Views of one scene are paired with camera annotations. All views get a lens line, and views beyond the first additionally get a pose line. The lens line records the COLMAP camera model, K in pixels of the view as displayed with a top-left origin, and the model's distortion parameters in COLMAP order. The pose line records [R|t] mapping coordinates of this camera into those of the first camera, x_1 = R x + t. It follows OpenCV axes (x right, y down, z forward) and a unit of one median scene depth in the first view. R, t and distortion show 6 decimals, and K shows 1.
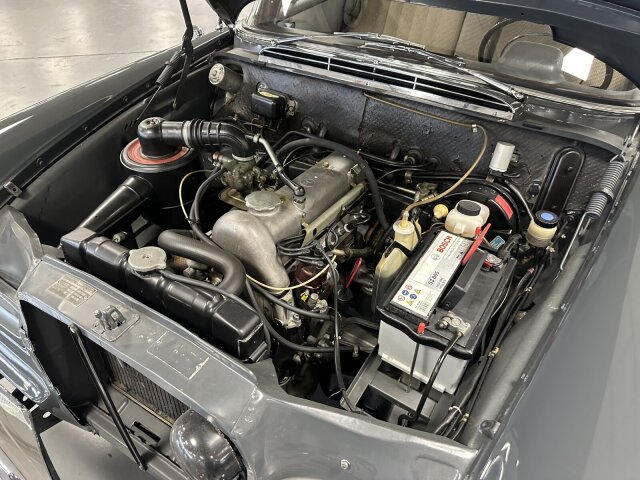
lens RADIAL K [[458.4, 0, 320.0], [0, 458.4, 240.0], [0, 0, 1]] dist [-0.006210, -0.006178]
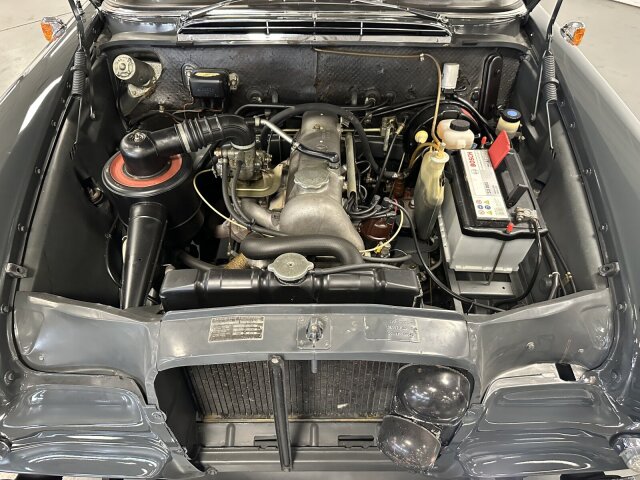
lens RADIAL K [[458.4, 0, 320.0], [0, 458.4, 240.0], [0, 0, 1]] dist [-0.006210, -0.006178]
pose [[0.851020, -0.382656, 0.359638, -0.460973], [0.336948, 0.923181, 0.184939, -0.122020], [-0.402779, -0.036207, 0.914581, 0.050326]]
